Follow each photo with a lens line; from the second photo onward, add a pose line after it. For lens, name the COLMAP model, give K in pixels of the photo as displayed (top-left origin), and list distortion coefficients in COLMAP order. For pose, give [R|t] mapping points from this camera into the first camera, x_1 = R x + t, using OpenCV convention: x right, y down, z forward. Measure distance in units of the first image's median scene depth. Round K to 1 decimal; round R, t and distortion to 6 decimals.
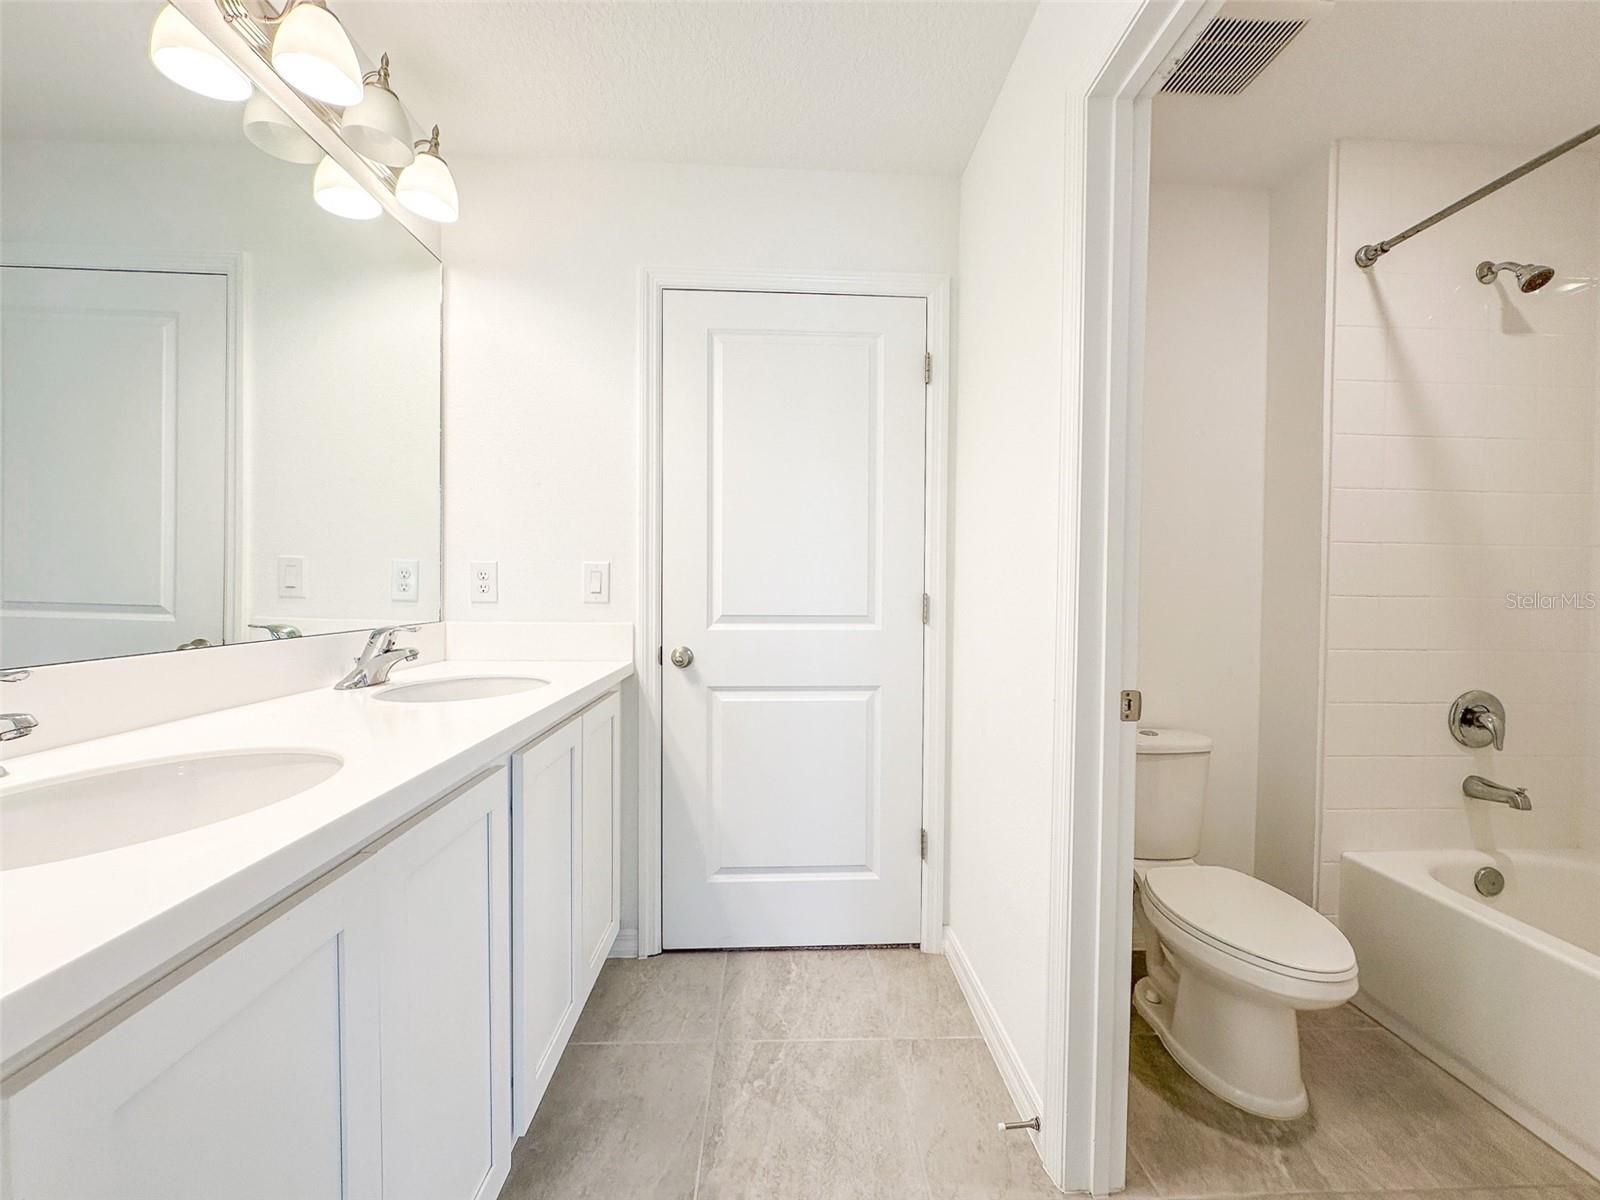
lens RADIAL K [[643.4, 0, 811.5], [0, 643.4, 605.2], [0, 0, 1]] dist [0.002548, 0.000078]
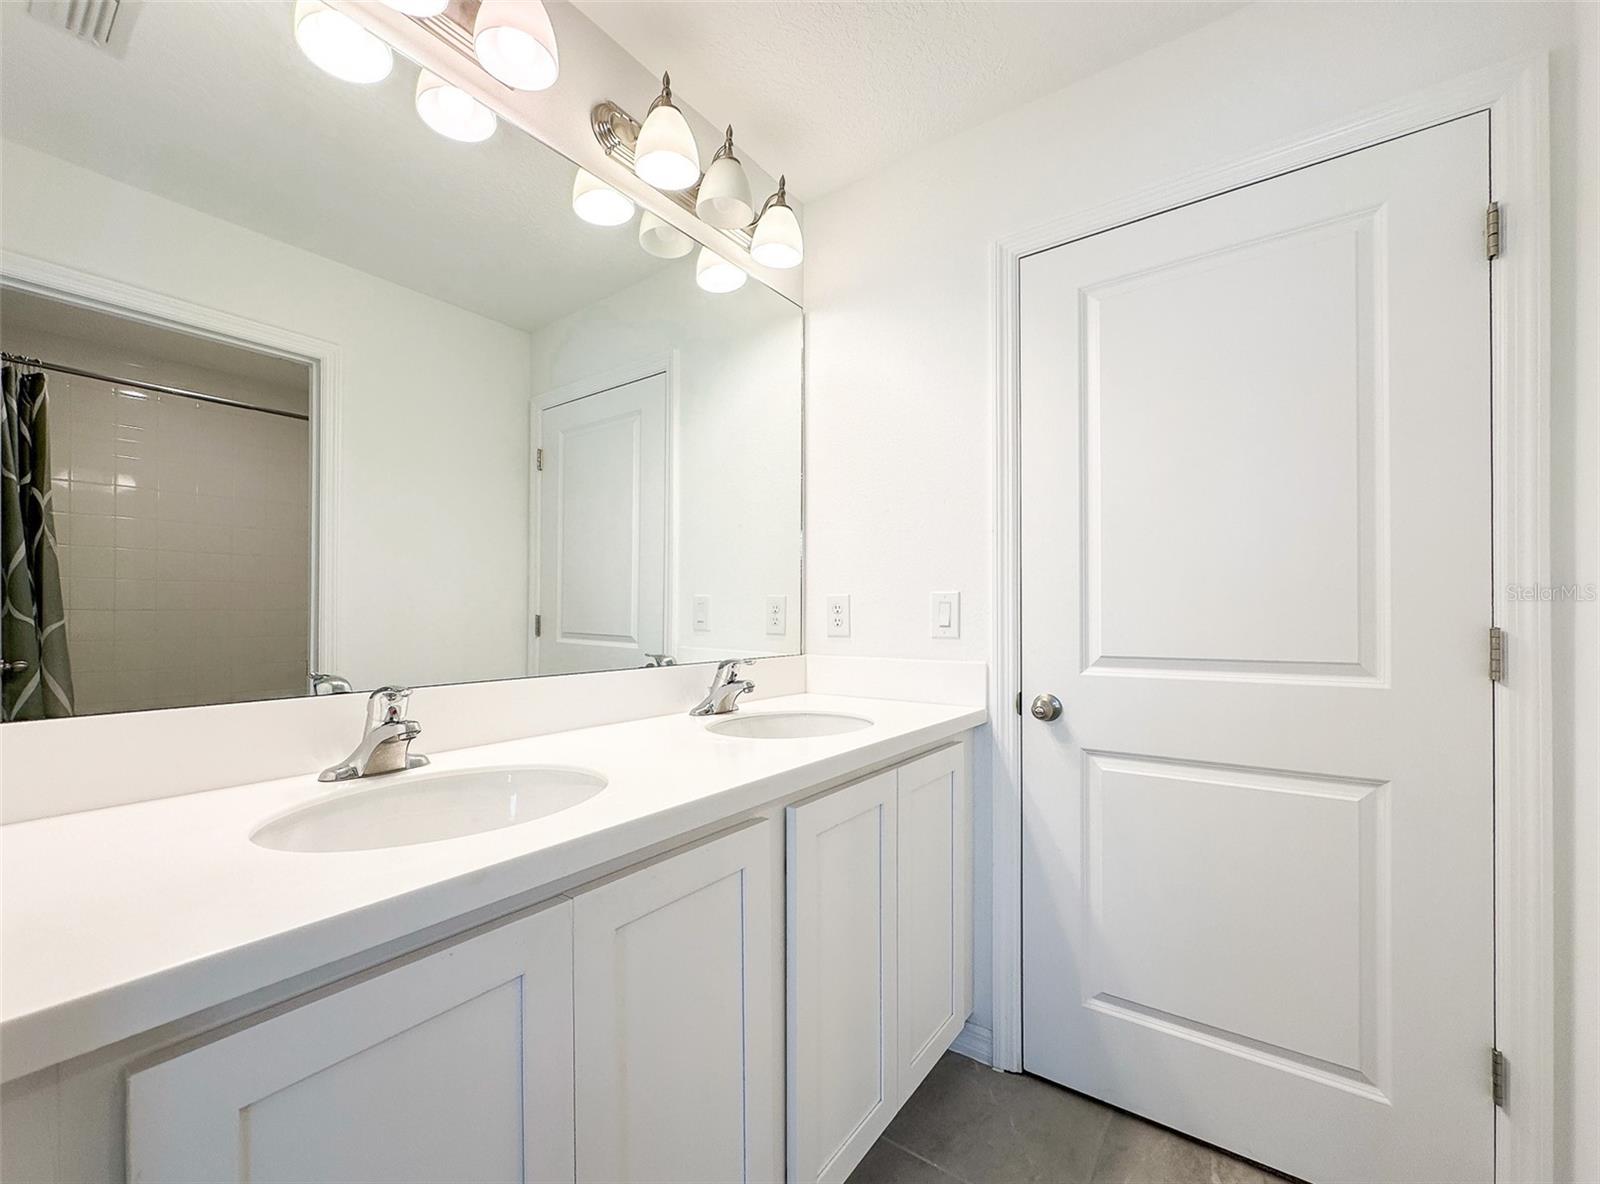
lens RADIAL K [[656.6, 0, 793.5], [0, 656.6, 618.4], [0, 0, 1]] dist [-0.000799, -0.000013]
pose [[0.762670, -0.007459, -0.646745, 0.090747], [-0.010853, 0.999645, -0.024327, -0.006398], [0.646697, 0.025572, 0.762318, 0.188840]]
